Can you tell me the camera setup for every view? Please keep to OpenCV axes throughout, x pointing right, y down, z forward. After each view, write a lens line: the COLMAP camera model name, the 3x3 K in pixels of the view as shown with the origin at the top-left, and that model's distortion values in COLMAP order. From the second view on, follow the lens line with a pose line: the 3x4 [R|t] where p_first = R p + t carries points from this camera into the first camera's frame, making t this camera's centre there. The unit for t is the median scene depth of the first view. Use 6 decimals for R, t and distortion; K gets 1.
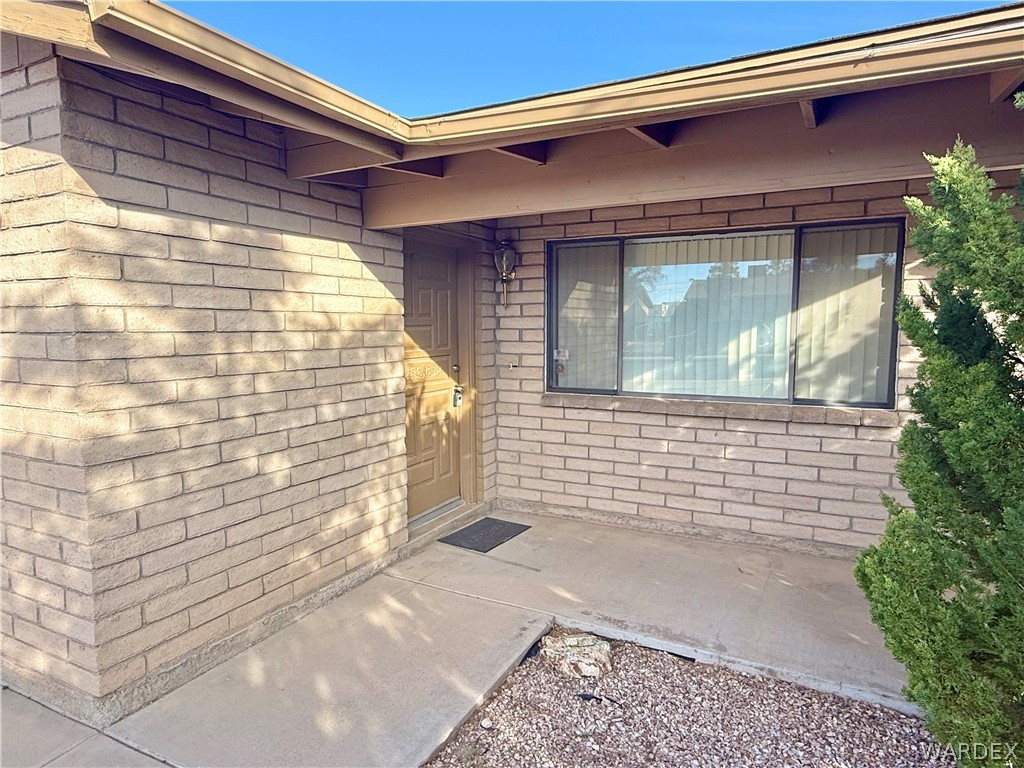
lens RADIAL K [[635.0, 0, 519.8], [0, 635.0, 387.8], [0, 0, 1]] dist [0.000646, 0.000561]
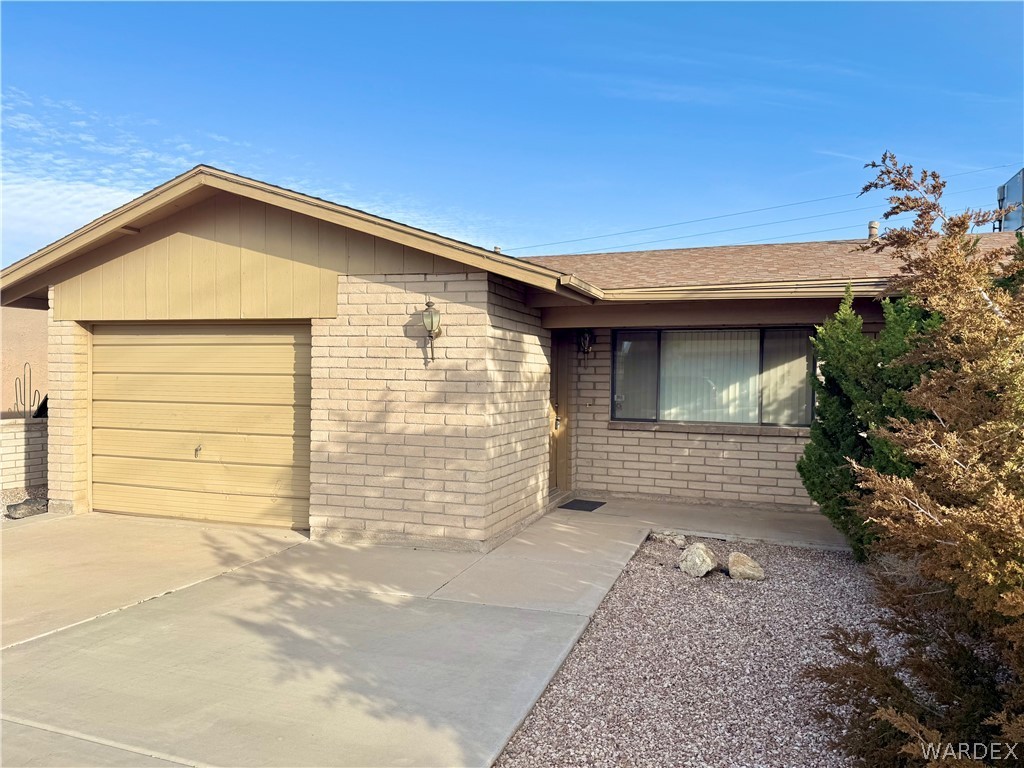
lens RADIAL K [[727.1, 0, 506.0], [0, 727.1, 383.7], [0, 0, 1]] dist [0.060470, -0.003449]
pose [[0.993550, 0.012052, 0.112753, -0.490270], [-0.001895, 0.995961, -0.089764, 0.090424], [-0.113379, 0.088971, 0.989560, -0.920153]]
